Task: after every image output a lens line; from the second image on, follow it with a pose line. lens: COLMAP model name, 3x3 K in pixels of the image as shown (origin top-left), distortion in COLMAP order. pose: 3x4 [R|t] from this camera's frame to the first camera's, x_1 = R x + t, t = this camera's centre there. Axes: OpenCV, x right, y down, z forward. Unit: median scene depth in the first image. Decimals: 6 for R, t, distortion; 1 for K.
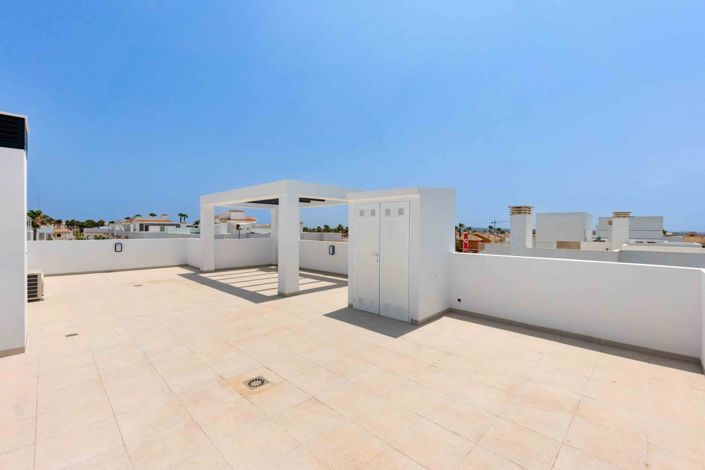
lens RADIAL K [[304.6, 0, 354.6], [0, 304.6, 231.1], [0, 0, 1]] dist [-0.000043, -0.000099]
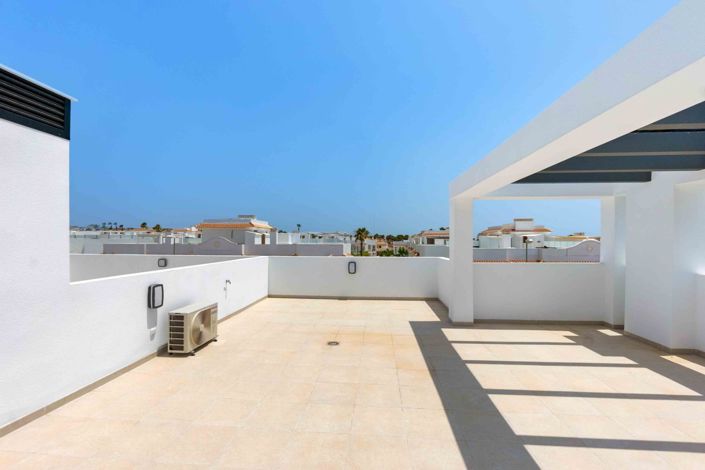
lens RADIAL K [[308.5, 0, 352.5], [0, 308.5, 235.0], [0, 0, 1]] dist [-0.000274, 0.000191]
pose [[0.638673, -0.019007, -0.769243, -0.047849], [-0.003526, 0.999612, -0.027627, -0.001230], [0.769470, 0.020357, 0.638358, 0.130308]]
